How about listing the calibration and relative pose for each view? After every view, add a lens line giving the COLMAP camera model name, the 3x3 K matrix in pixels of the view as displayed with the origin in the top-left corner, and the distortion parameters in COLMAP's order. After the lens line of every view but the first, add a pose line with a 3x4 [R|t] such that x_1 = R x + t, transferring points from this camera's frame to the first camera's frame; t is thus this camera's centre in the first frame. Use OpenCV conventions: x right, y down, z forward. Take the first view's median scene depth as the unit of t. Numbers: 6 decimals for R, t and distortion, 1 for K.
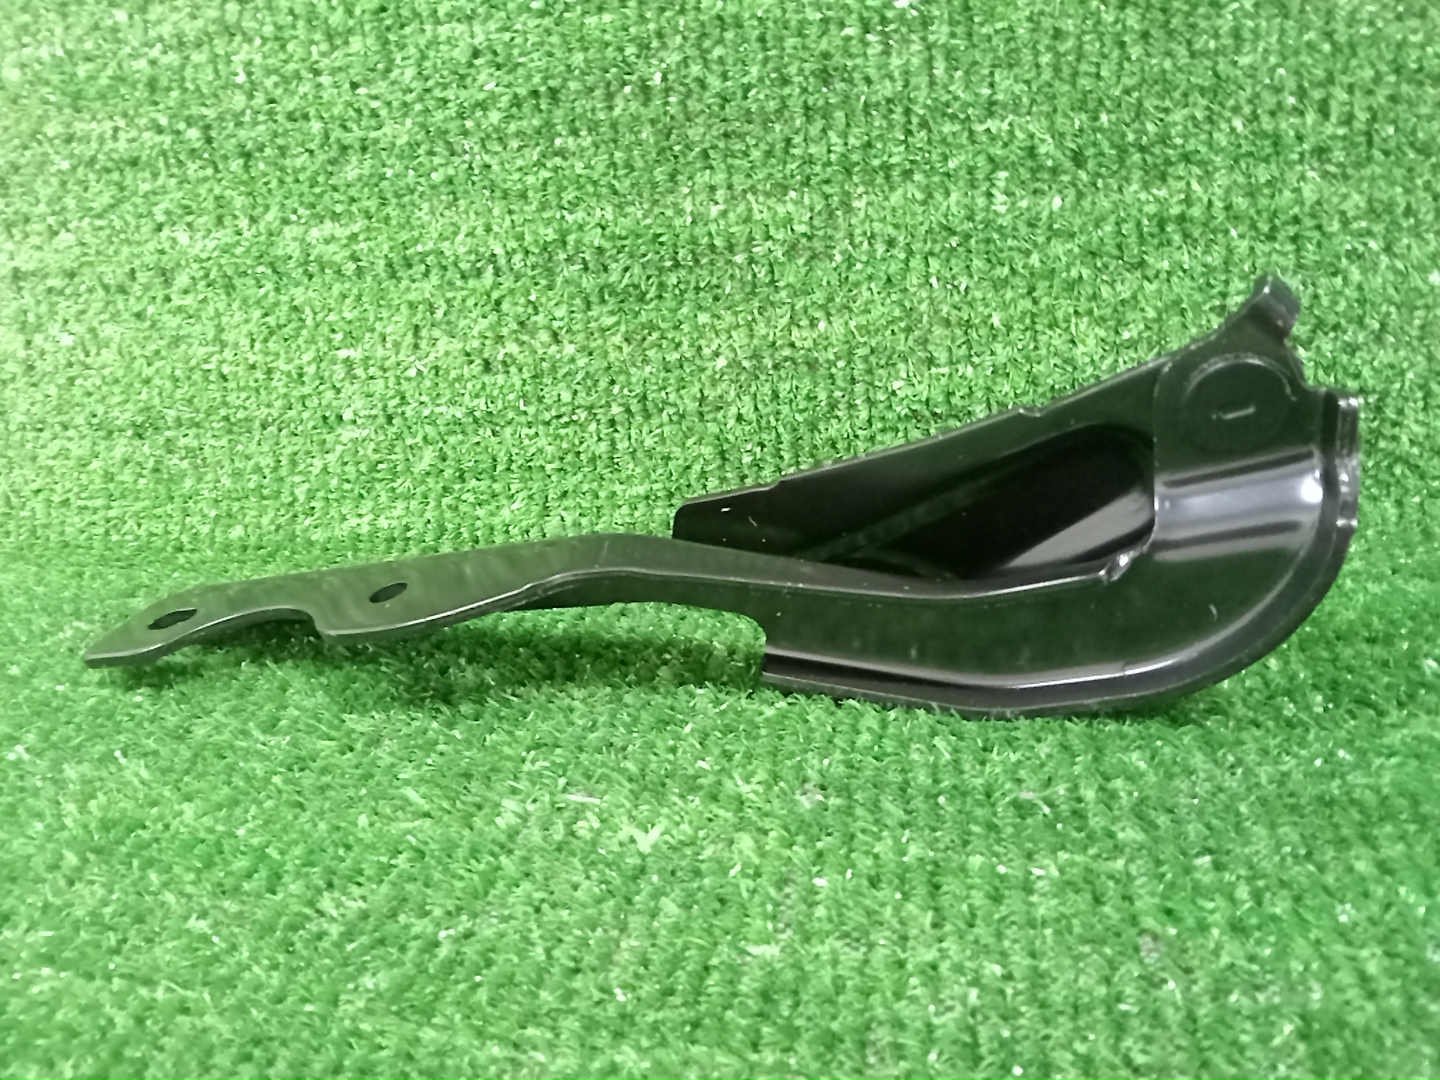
lens RADIAL K [[1085.3, 0, 720.0], [0, 1085.3, 540.0], [0, 0, 1]] dist [0.083582, -0.115342]
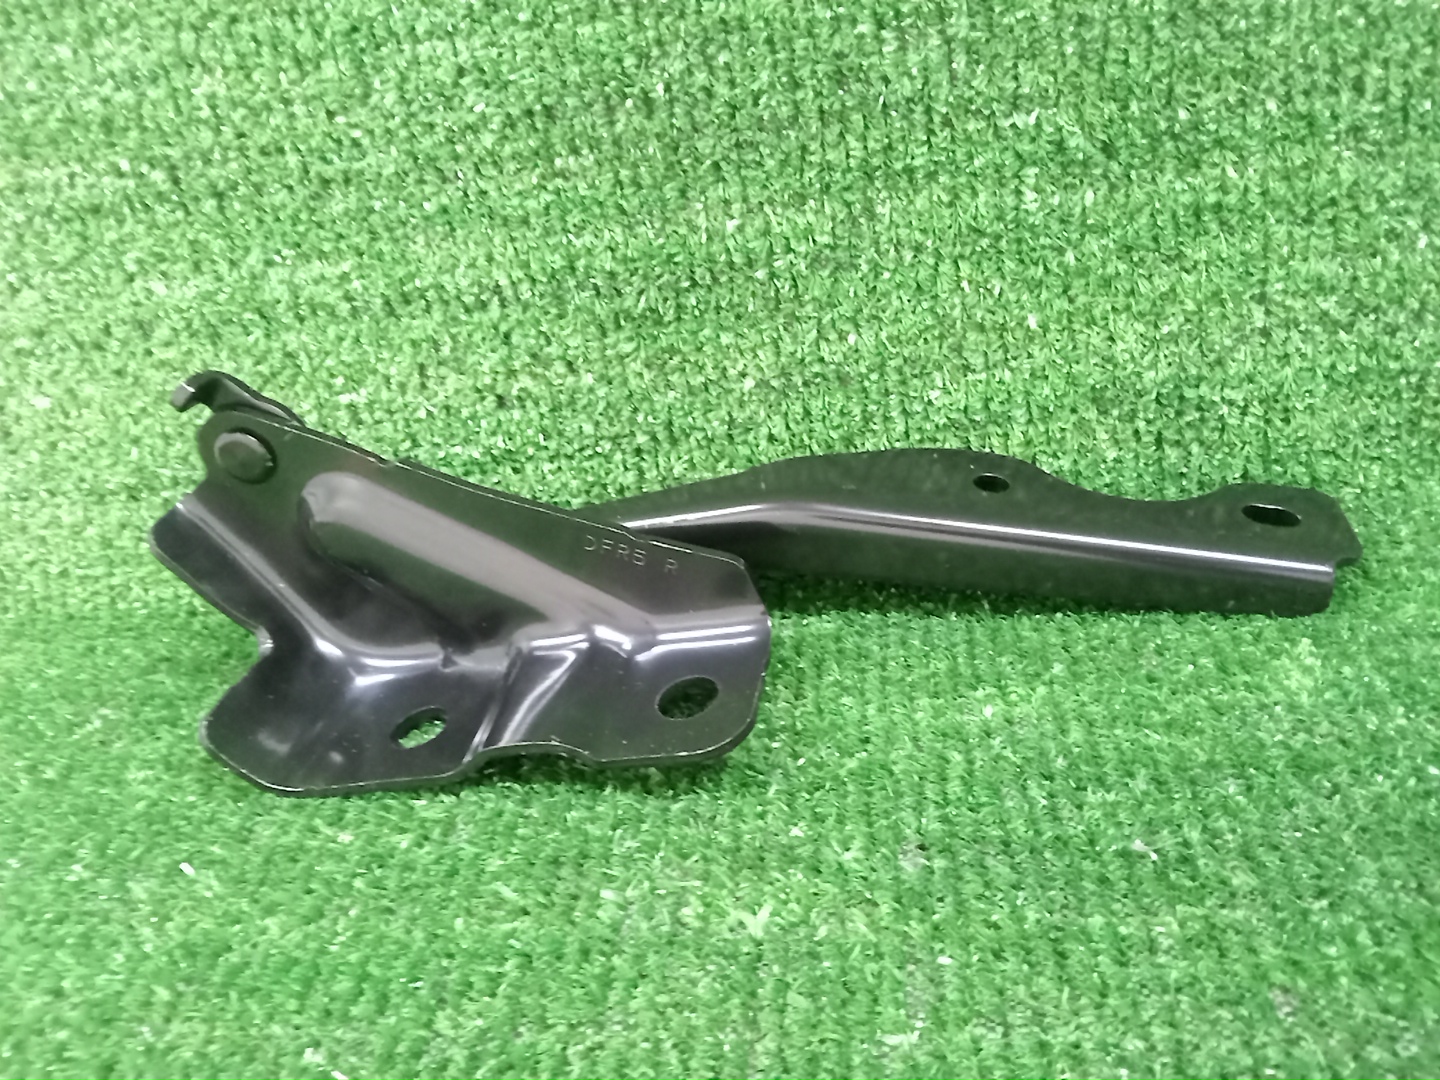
lens RADIAL K [[1094.1, 0, 720.0], [0, 1094.1, 540.0], [0, 0, 1]] dist [0.072443, -0.107915]
pose [[0.995314, -0.086564, 0.043096, -0.080184], [0.082959, 0.993385, 0.079403, -0.107368], [-0.049684, -0.075455, 0.995911, 0.025490]]
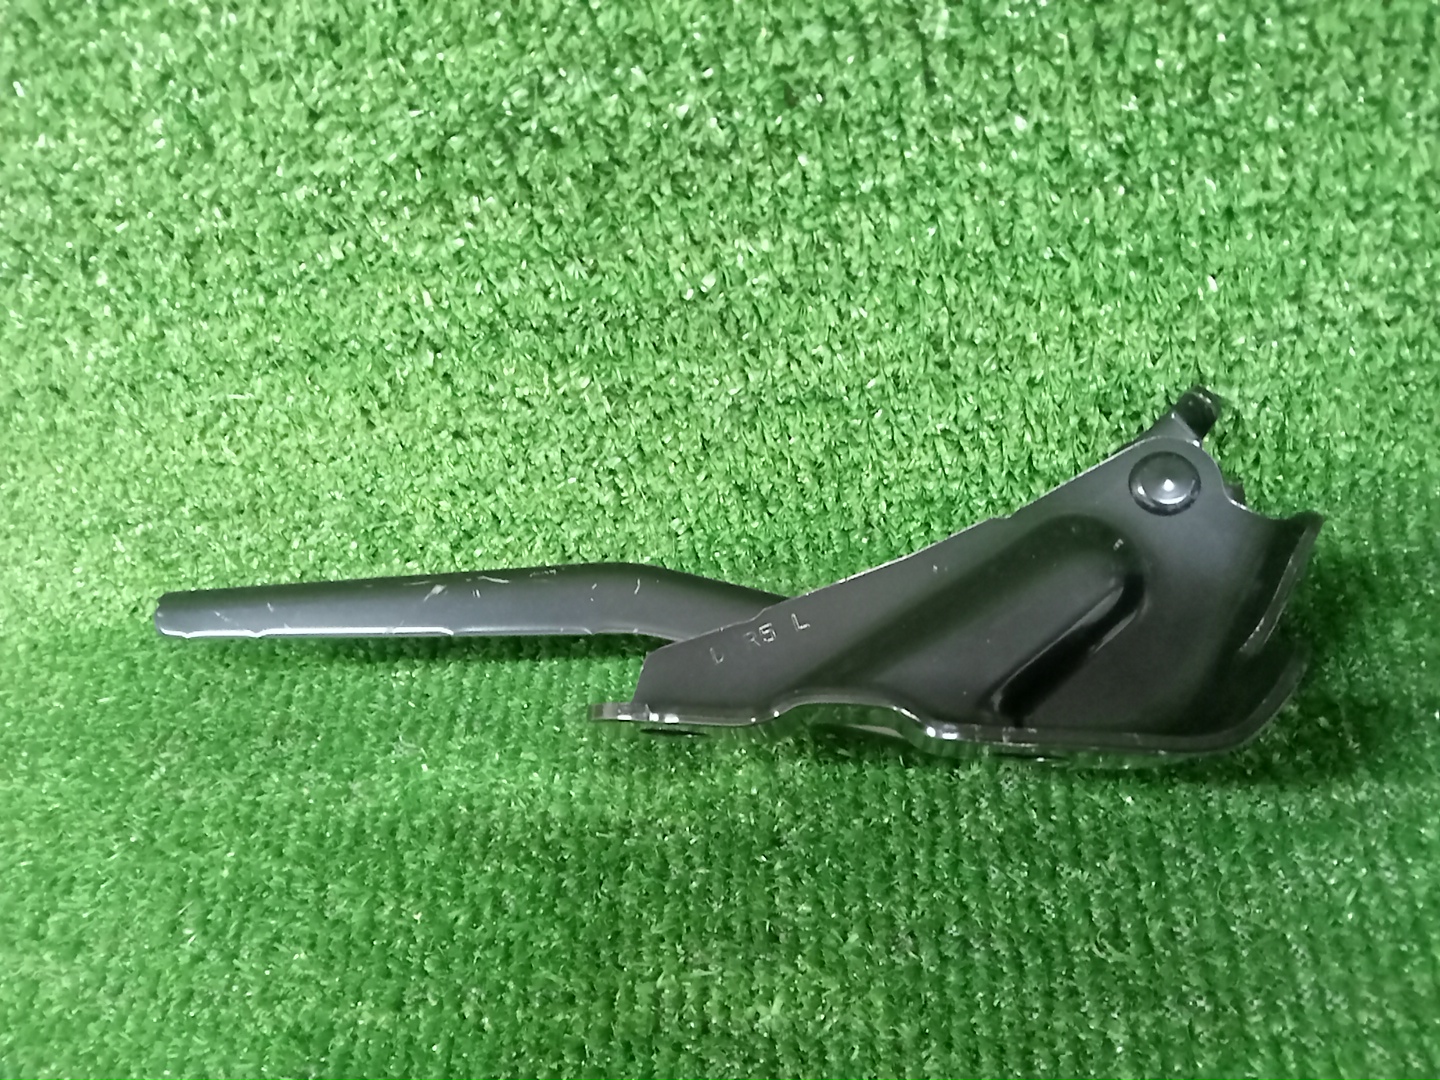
lens RADIAL K [[1098.3, 0, 720.0], [0, 1098.3, 540.0], [0, 0, 1]] dist [0.074167, -0.123144]
pose [[0.978161, -0.198019, -0.063158, 0.038738], [0.199752, 0.811633, 0.548954, -0.581082], [-0.057442, -0.549582, 0.833463, 0.203487]]
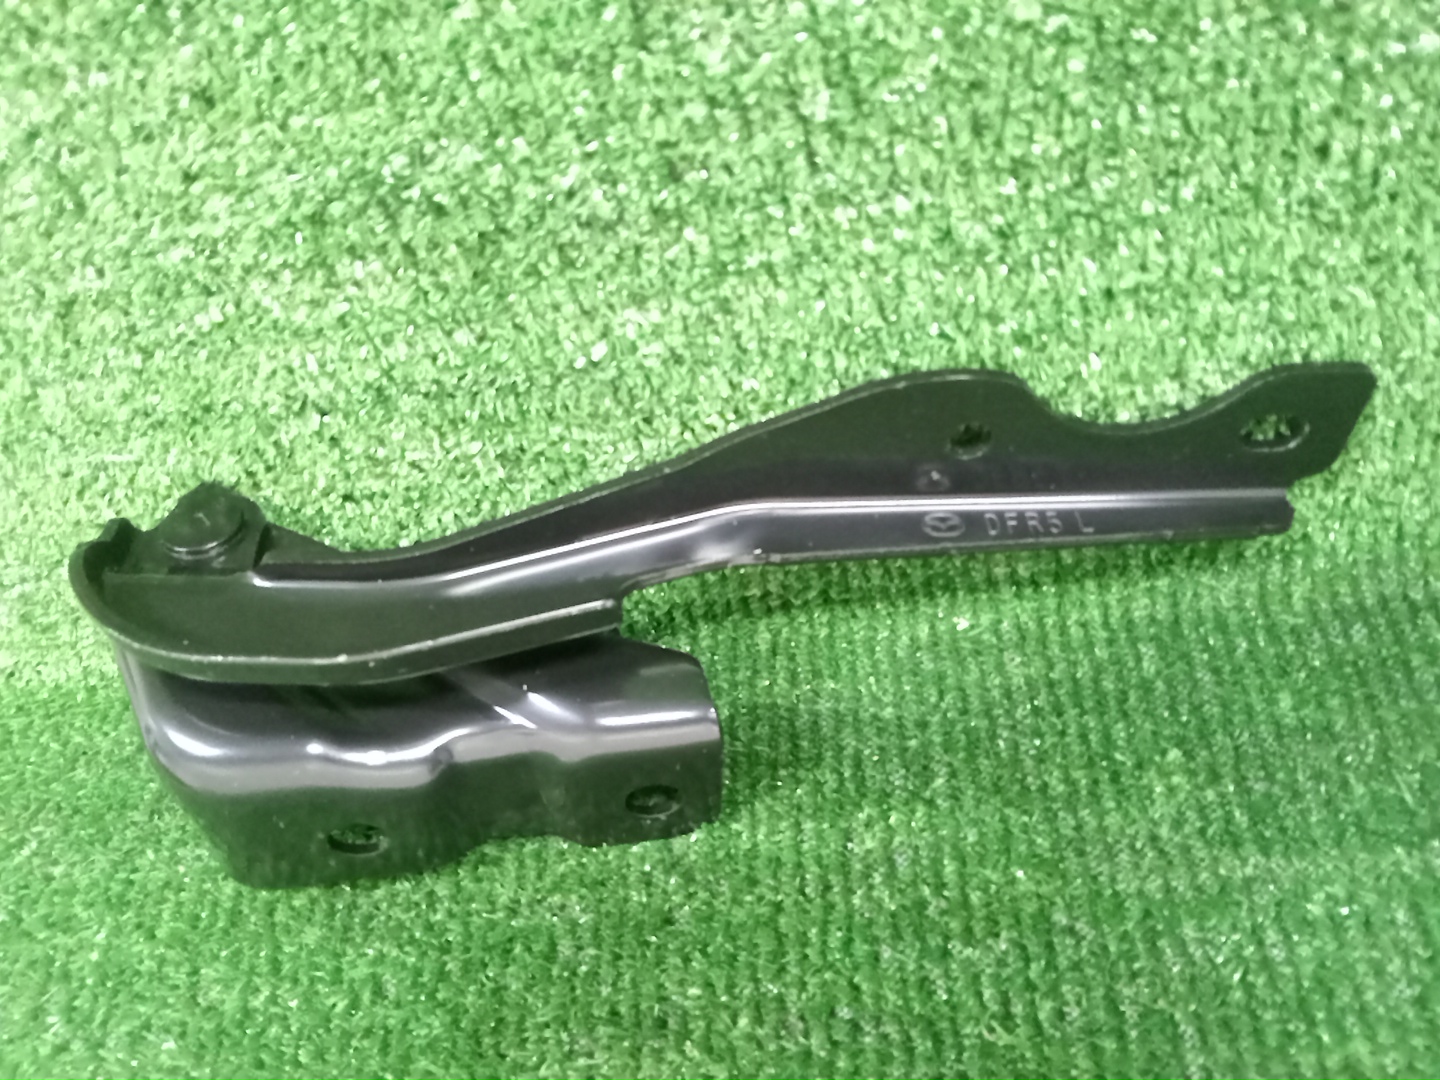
lens RADIAL K [[1094.1, 0, 720.0], [0, 1094.1, 540.0], [0, 0, 1]] dist [0.072443, -0.107915]
pose [[0.980732, -0.195278, -0.005624, 0.081936], [0.168613, 0.831573, 0.529203, -0.585365], [-0.098665, -0.519954, 0.848477, 0.226375]]
